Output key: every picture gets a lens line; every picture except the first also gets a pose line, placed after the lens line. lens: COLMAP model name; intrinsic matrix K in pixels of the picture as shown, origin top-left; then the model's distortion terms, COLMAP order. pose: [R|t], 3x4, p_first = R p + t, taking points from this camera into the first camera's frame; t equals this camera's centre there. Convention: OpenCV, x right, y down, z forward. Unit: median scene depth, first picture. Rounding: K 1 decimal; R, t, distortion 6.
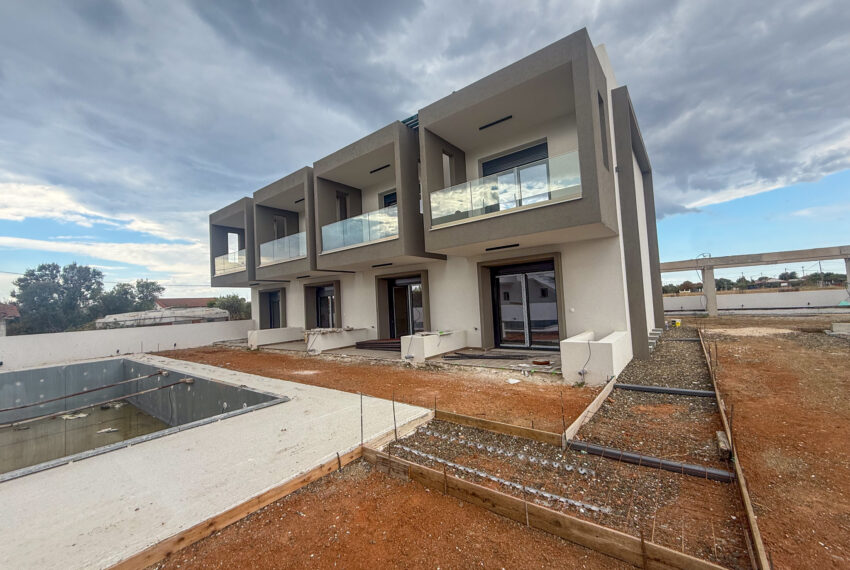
lens RADIAL K [[332.8, 0, 425.0], [0, 332.8, 285.0], [0, 0, 1]] dist [-0.000813, 0.000061]
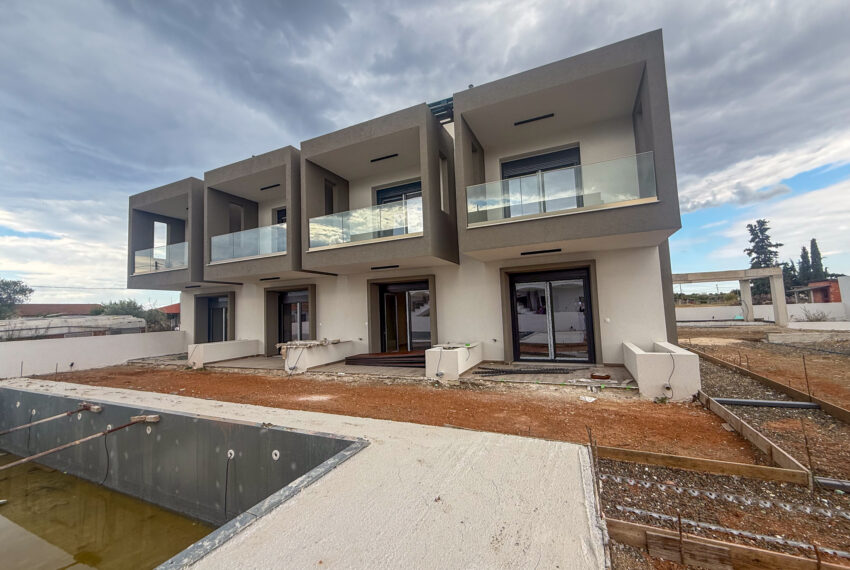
lens RADIAL K [[332.8, 0, 425.0], [0, 332.8, 285.0], [0, 0, 1]] dist [-0.000813, 0.000061]
pose [[0.973690, 0.031266, 0.225721, -0.236270], [-0.023454, 0.999032, -0.037208, 0.017339], [-0.226666, 0.030935, 0.973481, 0.141597]]
